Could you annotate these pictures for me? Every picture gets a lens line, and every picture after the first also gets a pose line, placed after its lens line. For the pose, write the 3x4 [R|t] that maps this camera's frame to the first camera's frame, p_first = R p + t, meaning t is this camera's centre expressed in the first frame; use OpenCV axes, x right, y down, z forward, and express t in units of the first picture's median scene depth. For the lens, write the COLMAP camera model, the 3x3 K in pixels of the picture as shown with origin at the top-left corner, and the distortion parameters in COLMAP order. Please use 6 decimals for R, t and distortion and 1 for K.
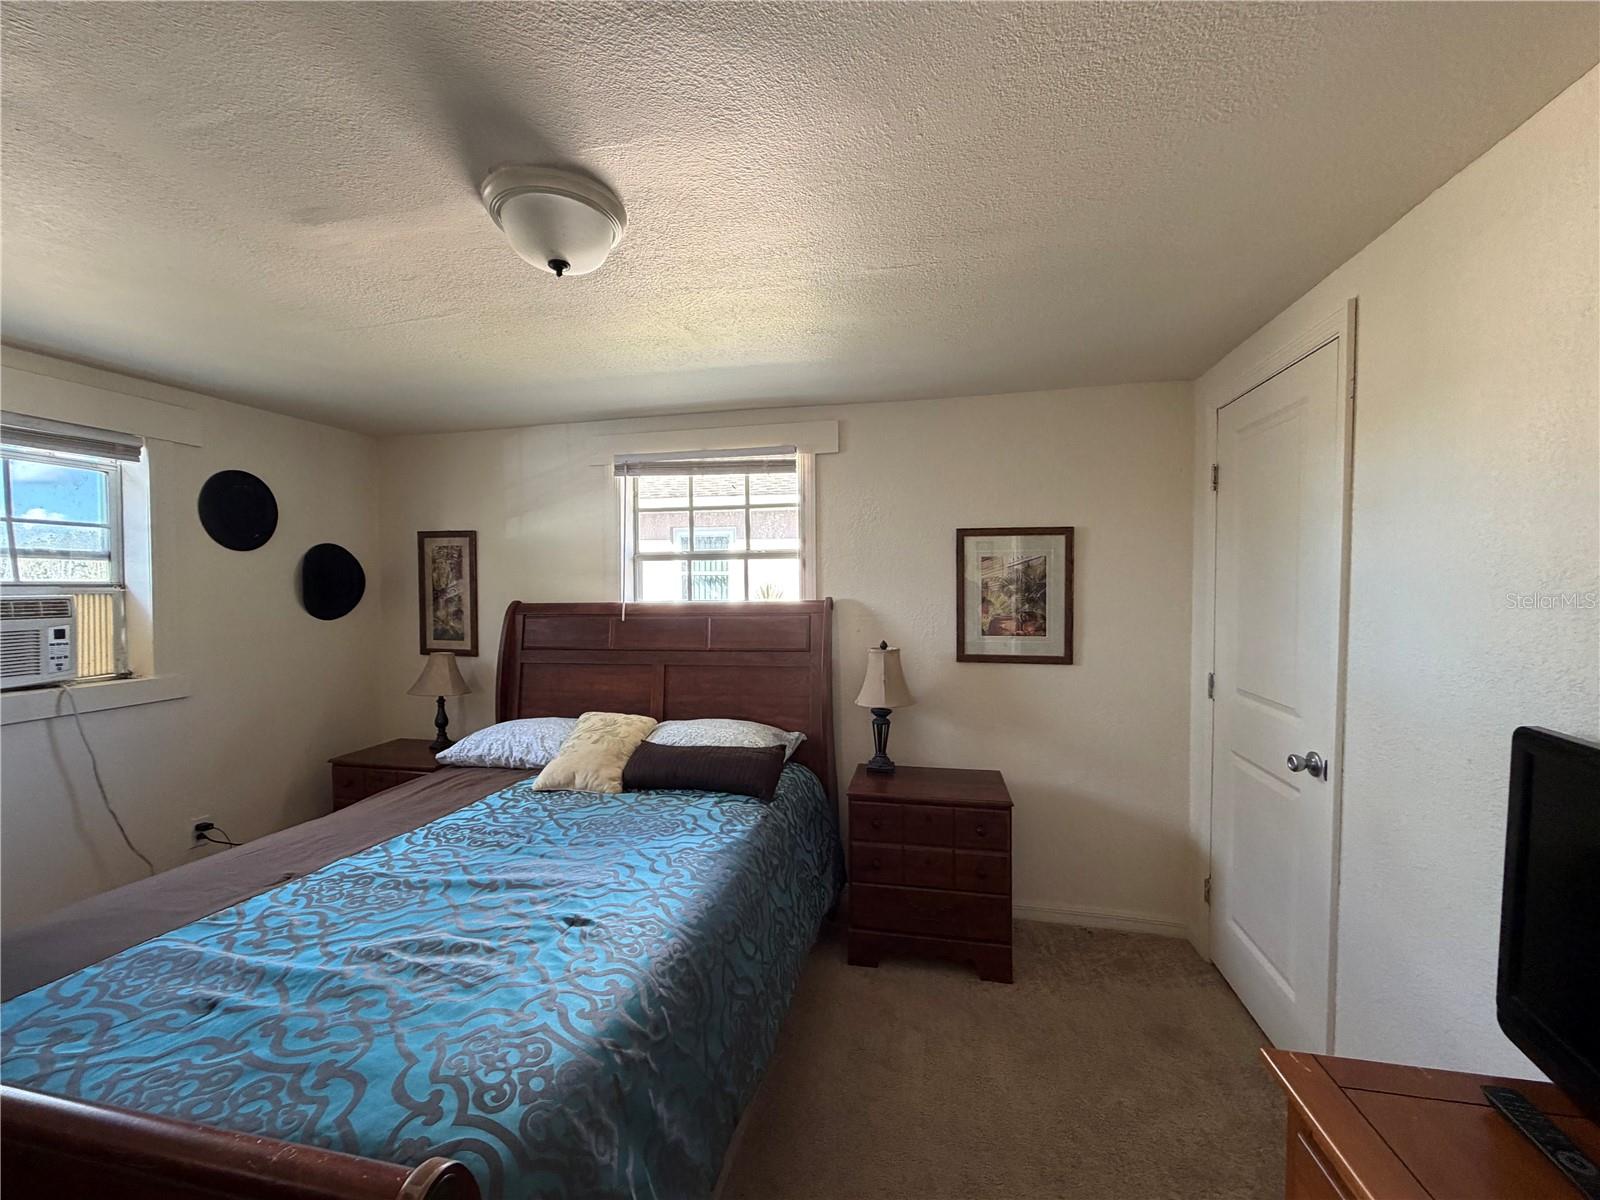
lens RADIAL K [[637.4, 0, 794.7], [0, 637.4, 596.4], [0, 0, 1]] dist [0.000599, -0.000256]
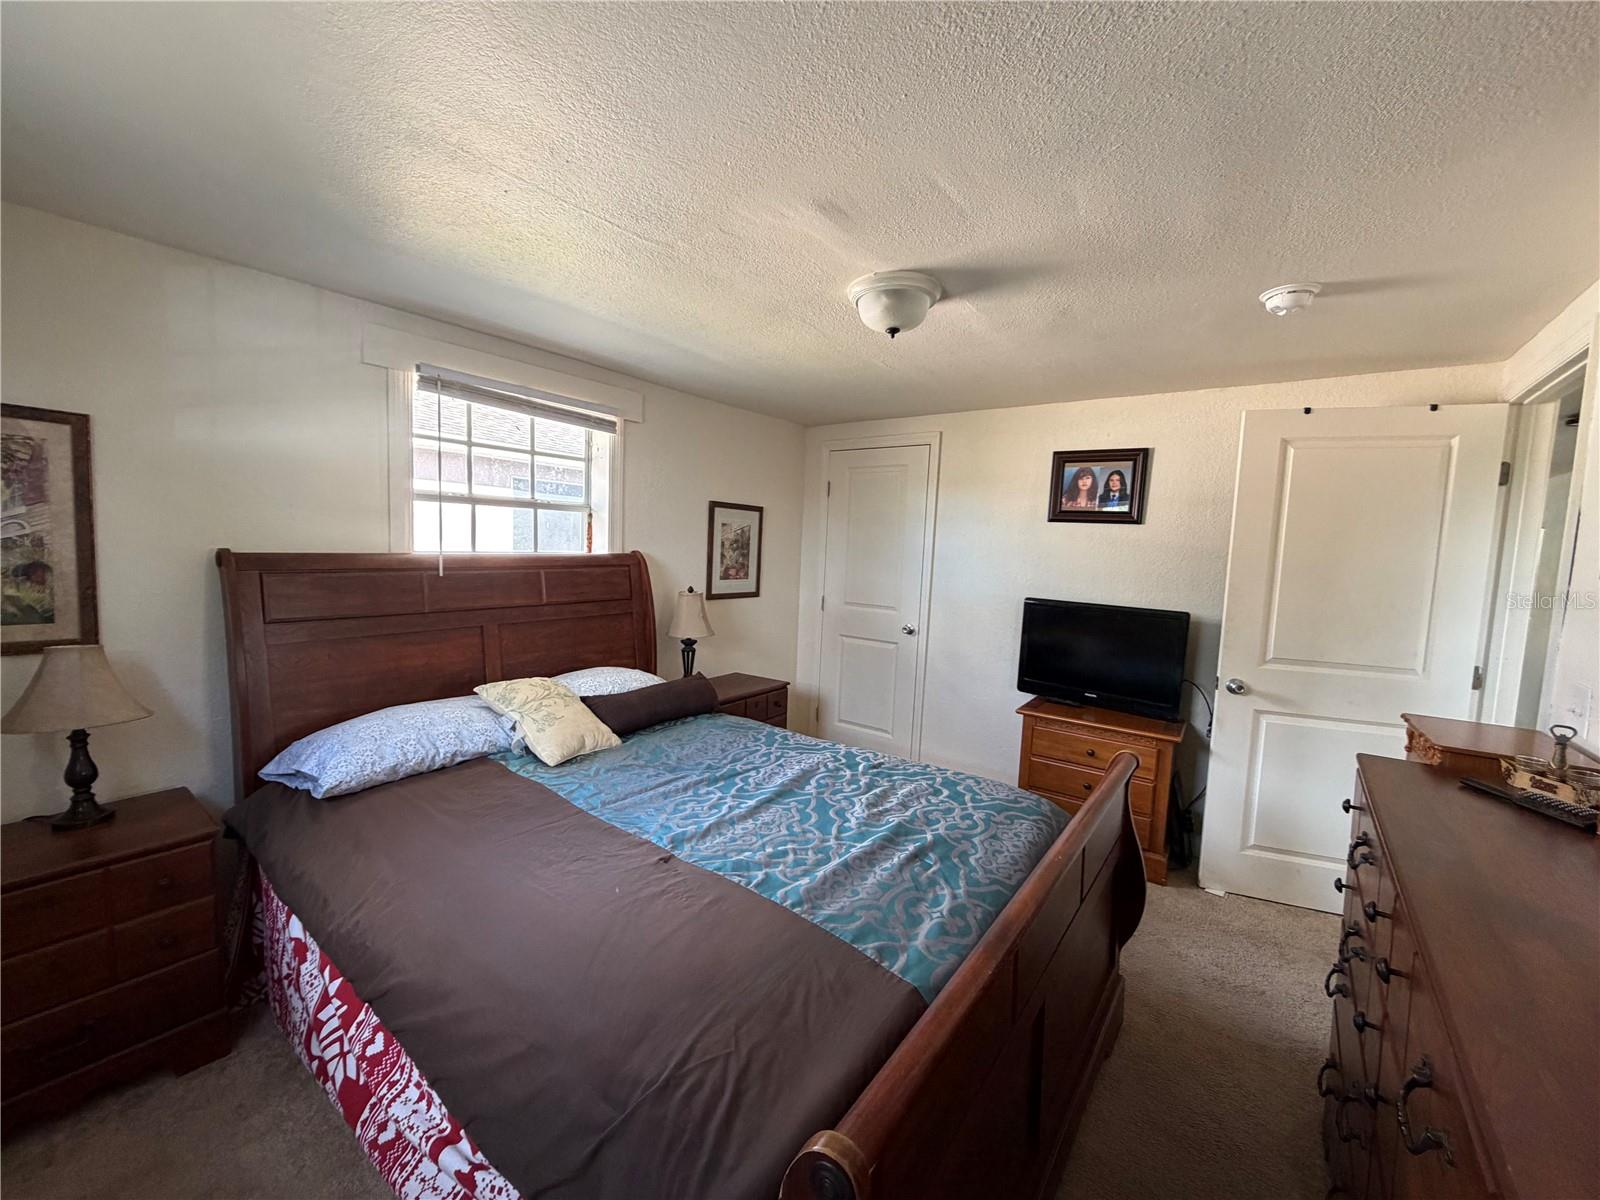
lens RADIAL K [[637.4, 0, 796.3], [0, 637.4, 597.6], [0, 0, 1]] dist [0.000599, -0.000256]
pose [[0.412211, -0.055413, 0.909402, -0.936823], [-0.022539, 0.997223, 0.070980, -0.002590], [-0.910810, -0.049756, 0.409817, 0.291433]]
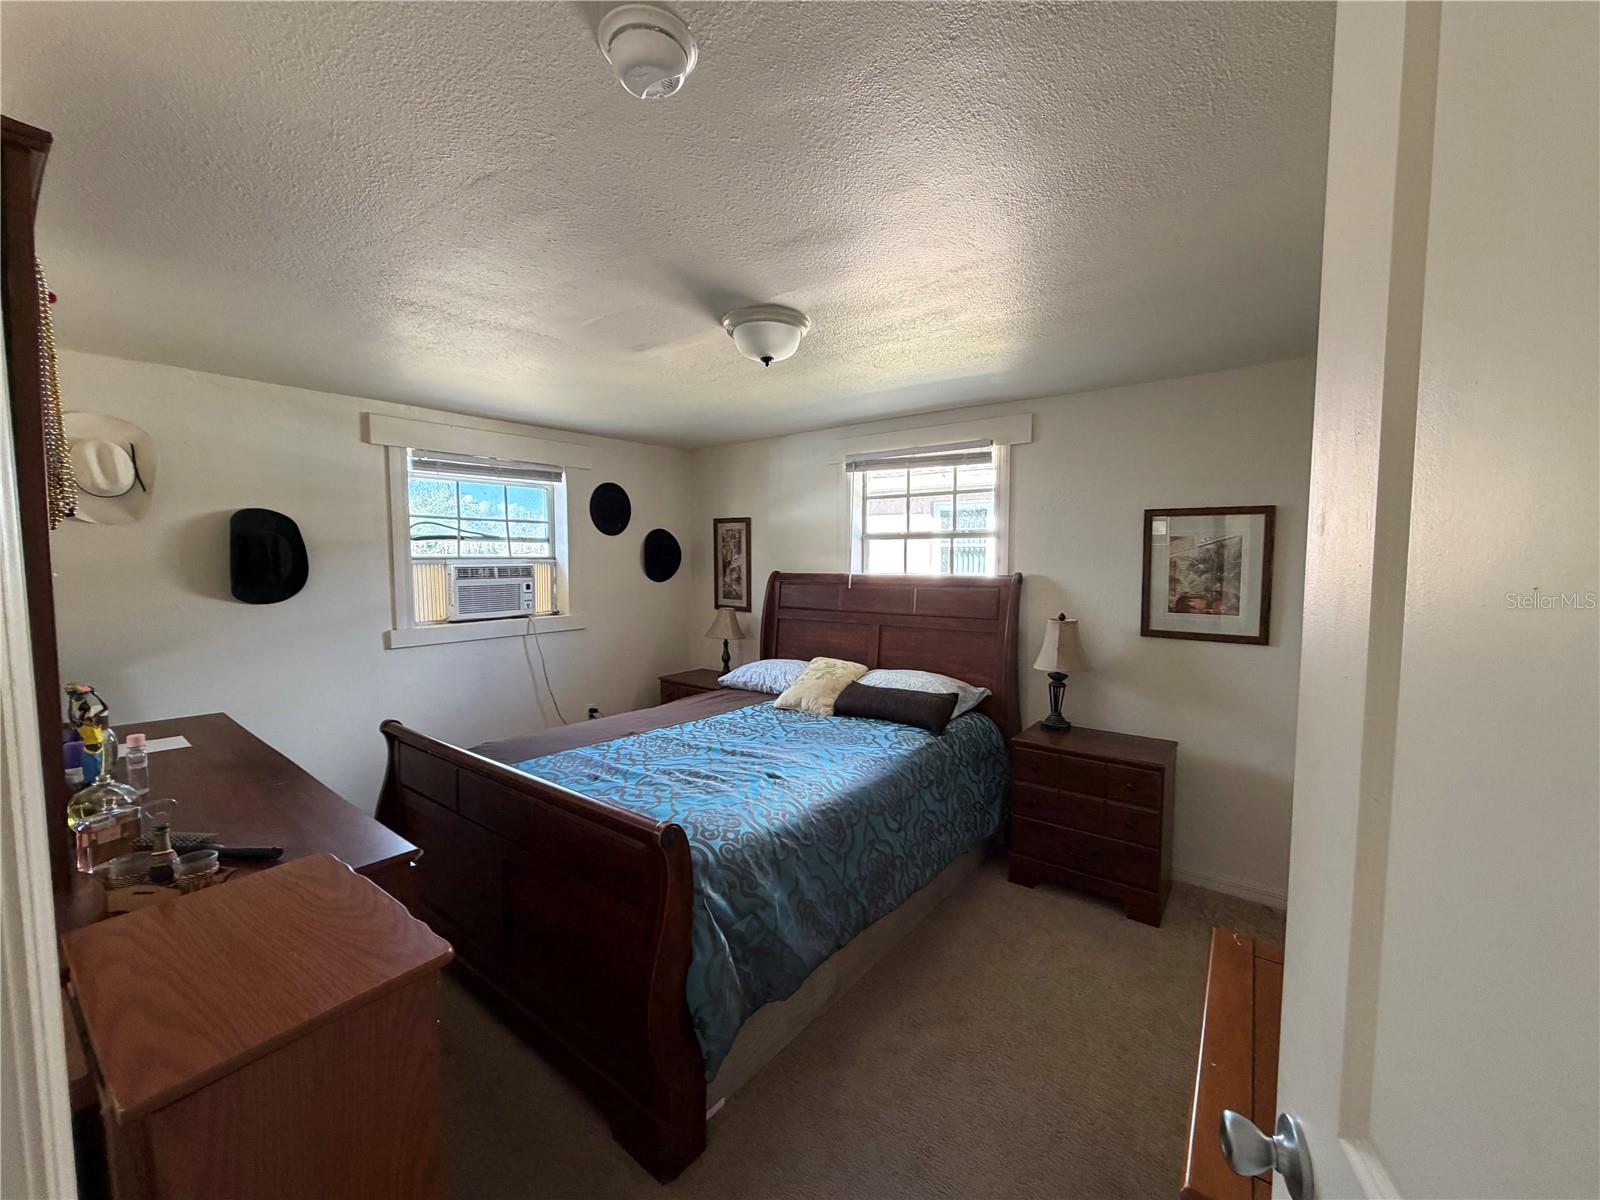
lens RADIAL K [[637.4, 0, 795.1], [0, 637.4, 595.9], [0, 0, 1]] dist [0.000599, -0.000256]
pose [[0.904434, 0.033272, -0.425314, 0.192128], [-0.012756, 0.998617, 0.050997, -0.011246], [0.426423, -0.040698, 0.903608, -0.206751]]
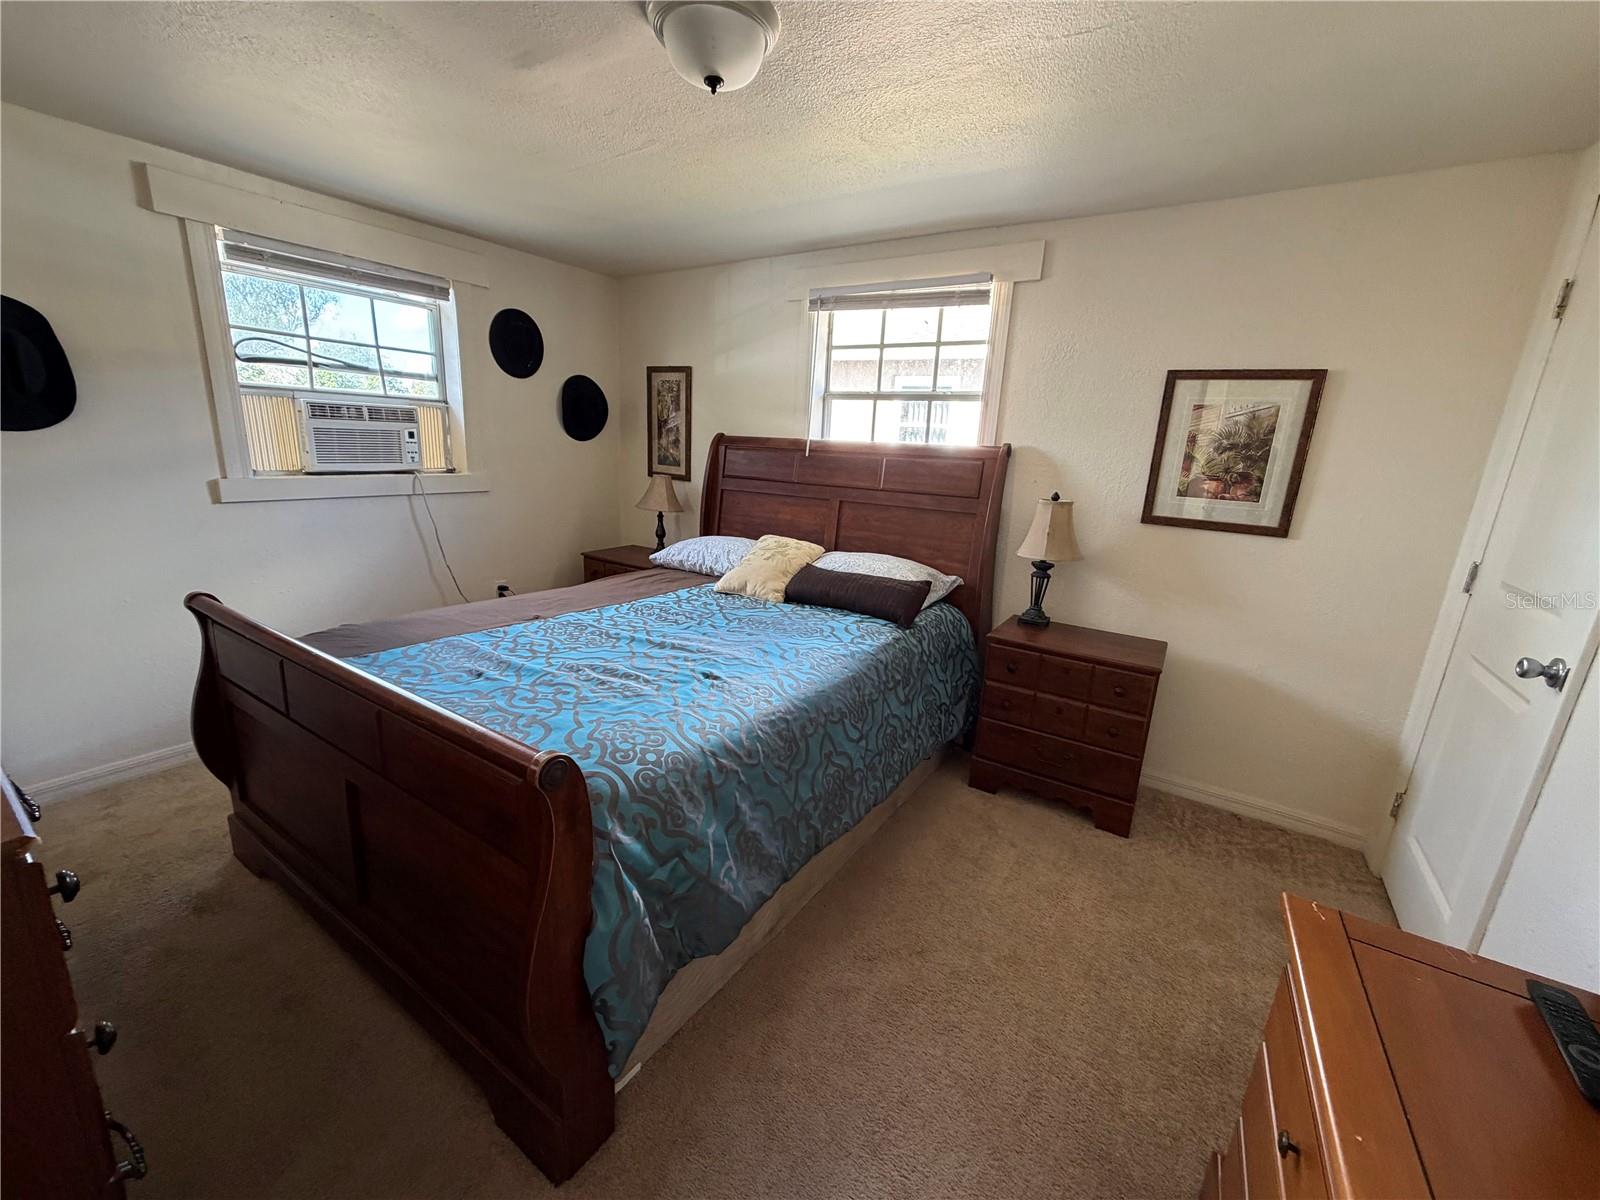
lens RADIAL K [[637.4, 0, 794.7], [0, 637.4, 597.1], [0, 0, 1]] dist [0.000599, -0.000256]
pose [[0.934506, 0.135793, -0.329026, 0.110026], [-0.061224, 0.971914, 0.227233, 0.029825], [0.350642, -0.192206, 0.916573, -0.039494]]
